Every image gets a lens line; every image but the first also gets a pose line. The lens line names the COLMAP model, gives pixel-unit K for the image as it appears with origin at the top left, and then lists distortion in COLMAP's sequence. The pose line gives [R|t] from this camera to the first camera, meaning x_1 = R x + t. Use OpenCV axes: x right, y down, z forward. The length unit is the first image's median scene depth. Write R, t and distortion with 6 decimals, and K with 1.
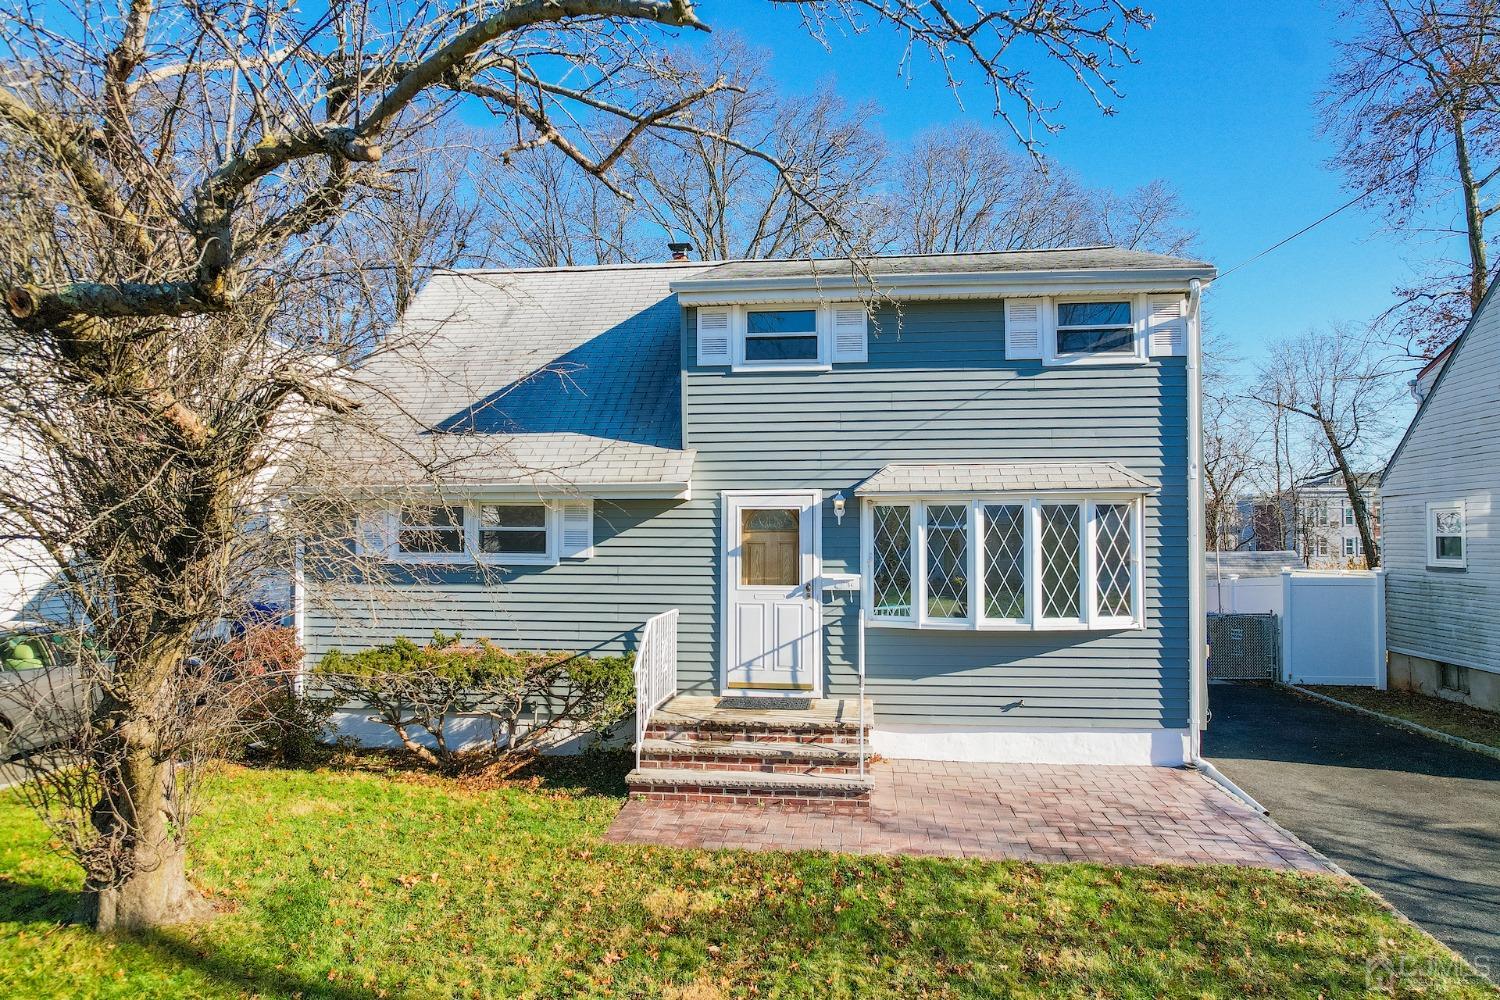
lens RADIAL K [[948.7, 0, 750.8], [0, 948.7, 515.1], [0, 0, 1]] dist [-0.027787, 0.000982]
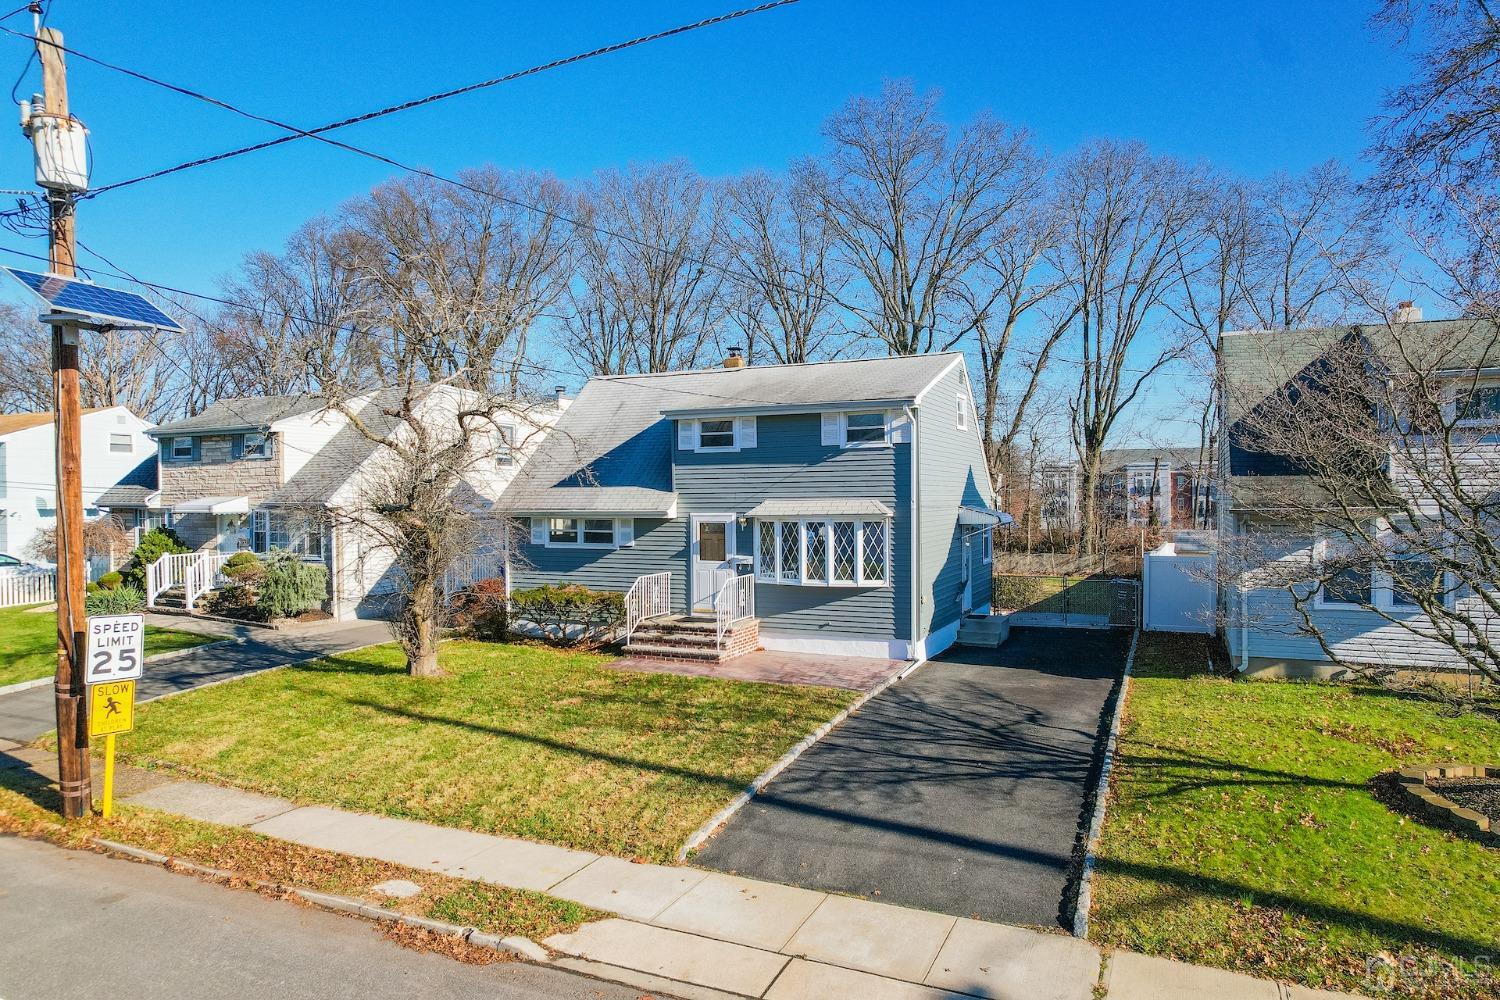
lens RADIAL K [[925.6, 0, 750.0], [0, 925.6, 500.0], [0, 0, 1]] dist [-0.001941, 0.000019]
pose [[0.954848, -0.006975, -0.297012, 0.689927], [0.015117, 0.999570, 0.025126, -0.104078], [0.296709, -0.028482, 0.954543, -0.843377]]
